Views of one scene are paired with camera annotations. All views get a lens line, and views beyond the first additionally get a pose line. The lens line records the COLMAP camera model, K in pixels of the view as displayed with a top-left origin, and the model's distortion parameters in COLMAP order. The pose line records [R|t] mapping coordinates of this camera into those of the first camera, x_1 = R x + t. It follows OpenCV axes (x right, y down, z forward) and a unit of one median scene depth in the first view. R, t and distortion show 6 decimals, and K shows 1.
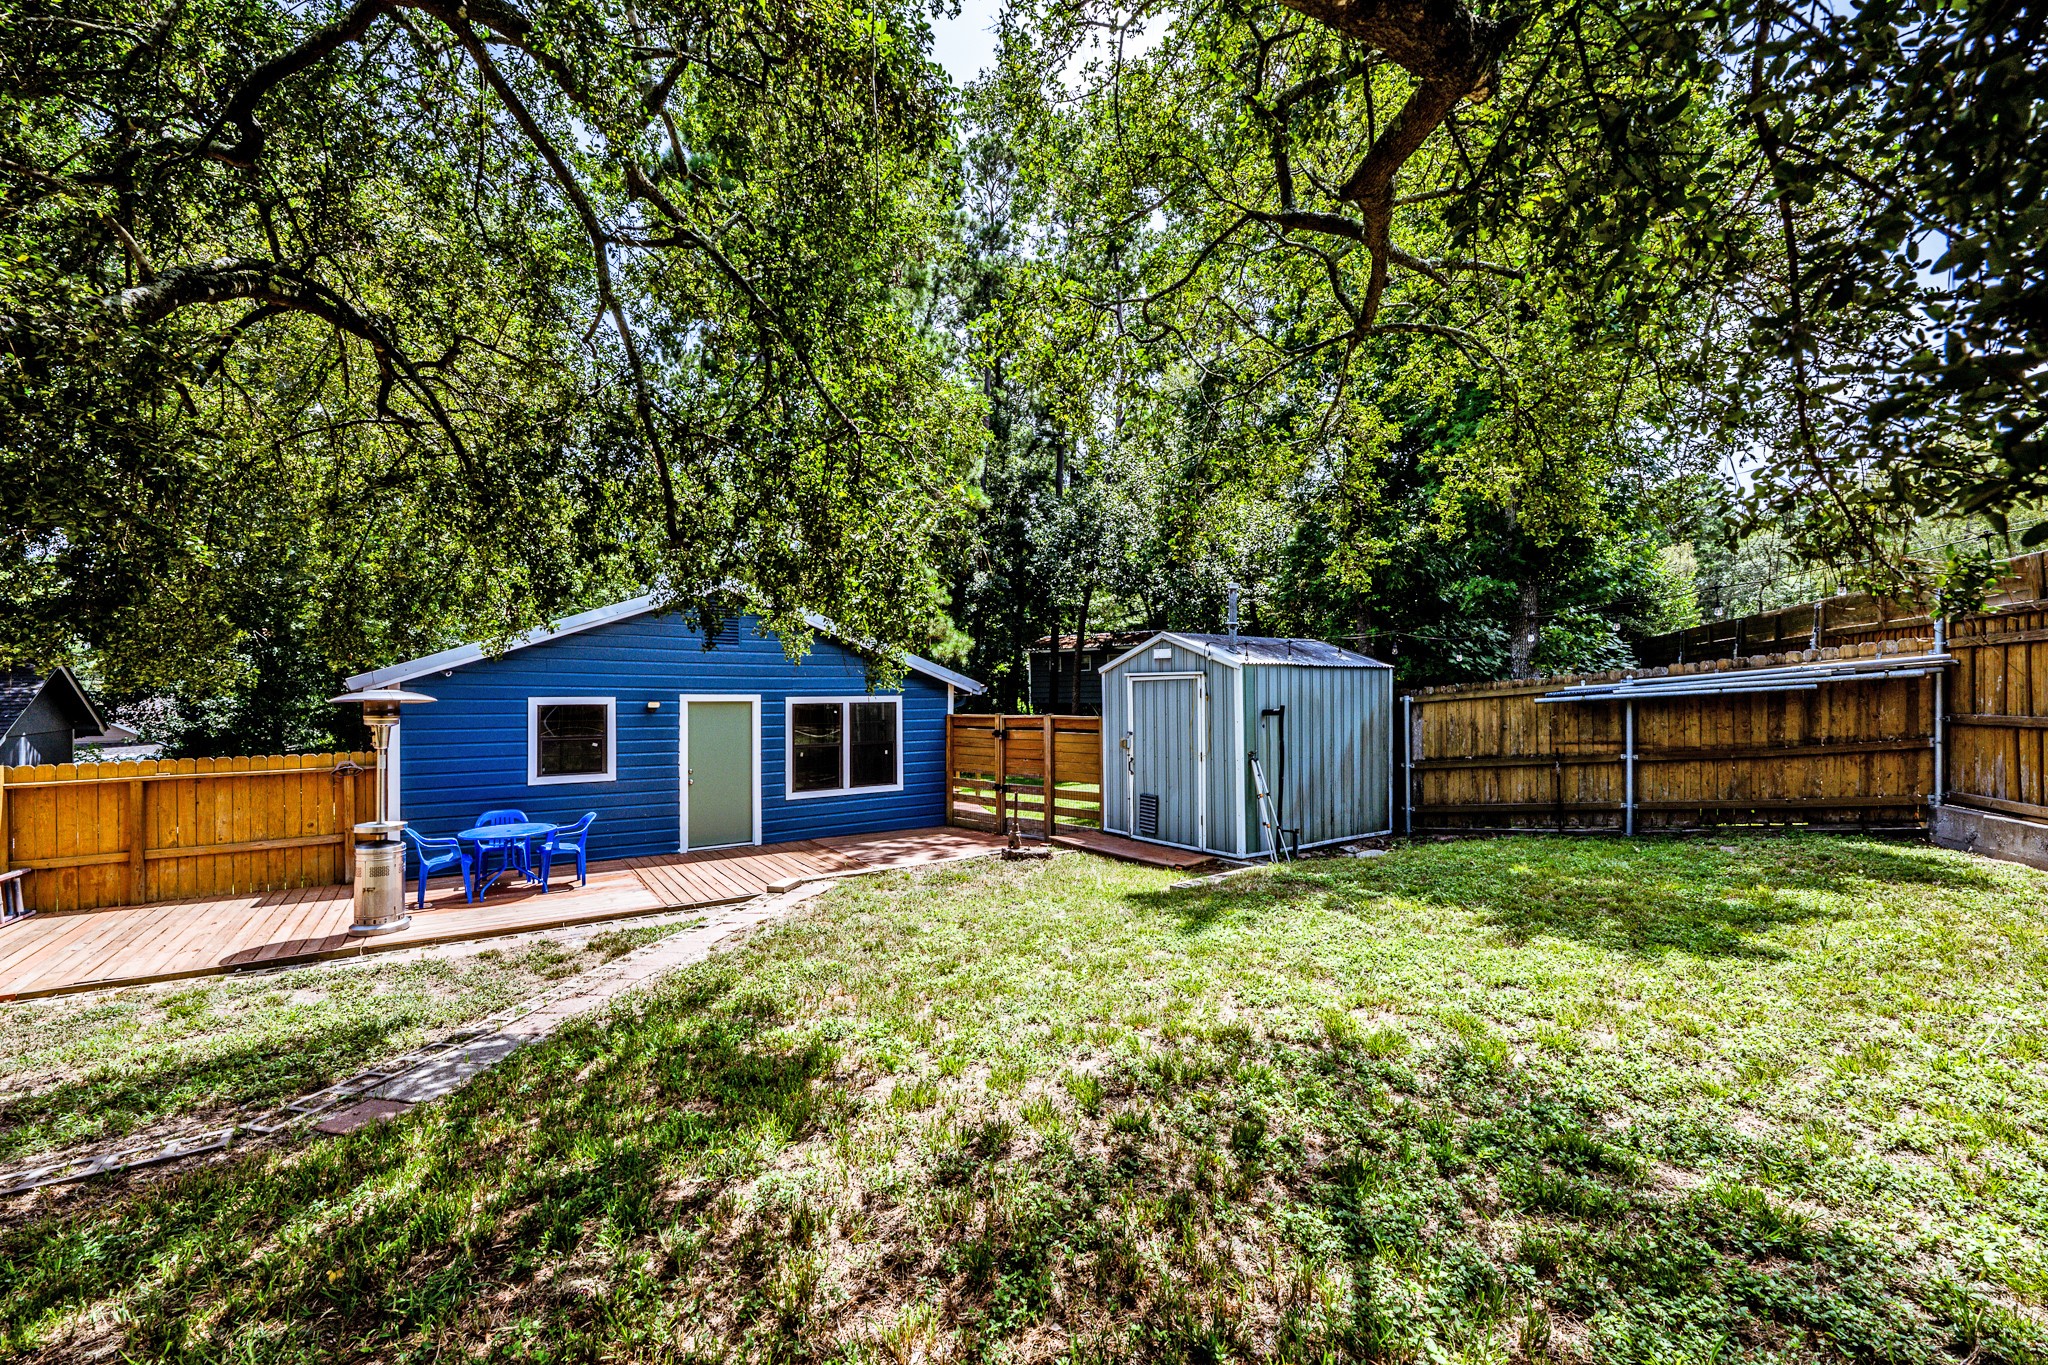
lens RADIAL K [[829.5, 0, 1029.2], [0, 829.5, 688.9], [0, 0, 1]] dist [-0.002294, -0.000014]
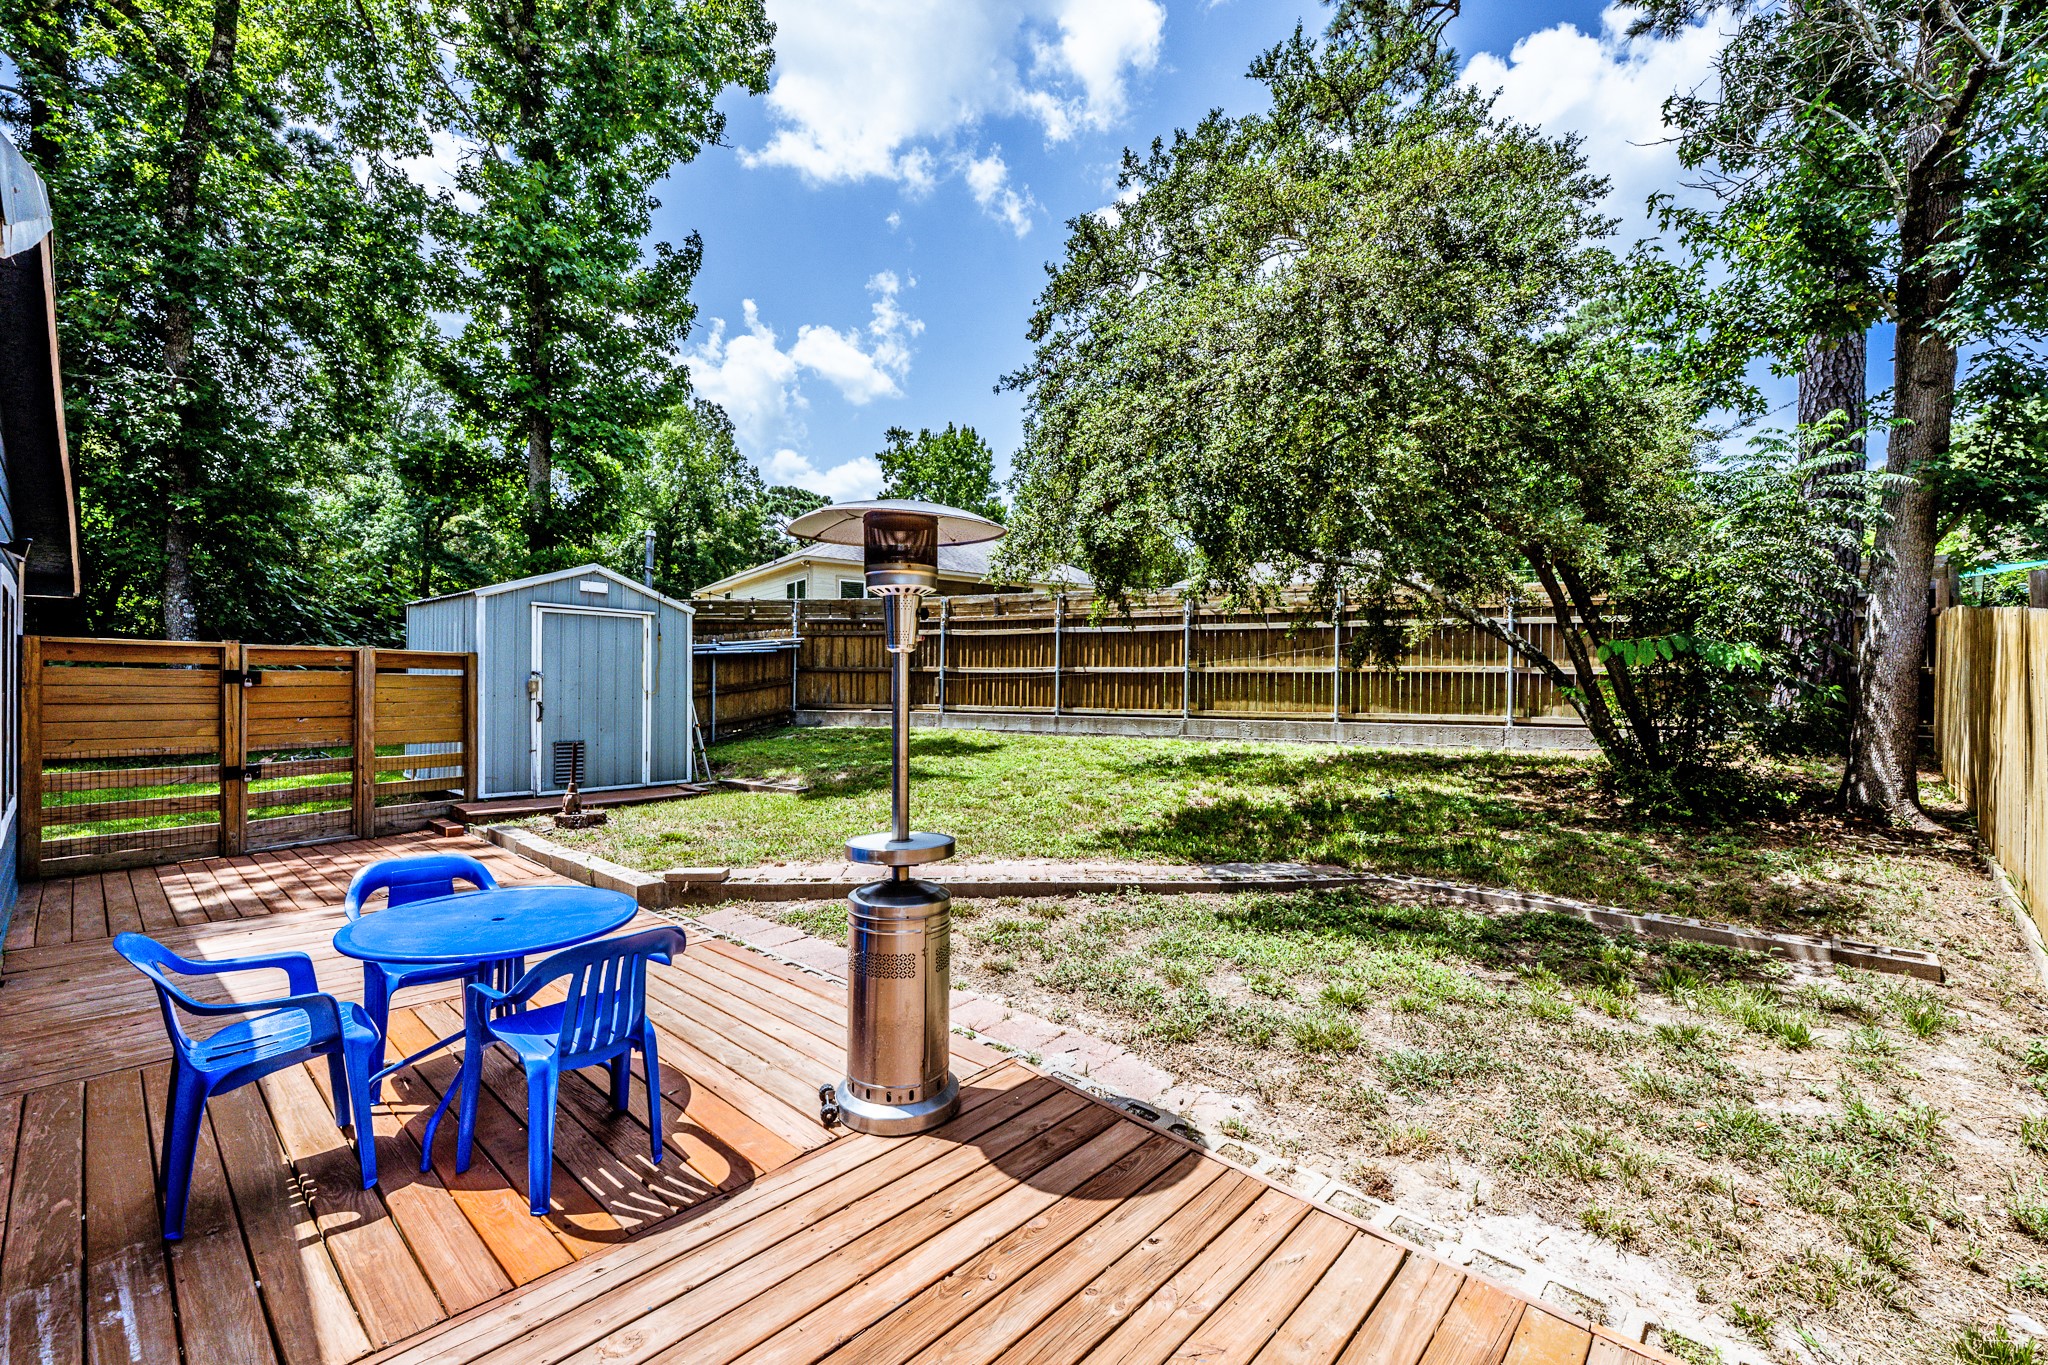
lens RADIAL K [[829.5, 0, 1029.2], [0, 829.5, 688.9], [0, 0, 1]] dist [-0.002294, -0.000014]
pose [[-0.230136, 0.001855, 0.973157, -0.844447], [-0.007651, 0.999964, -0.003716, 0.070698], [-0.973128, -0.008301, -0.230114, 0.721284]]
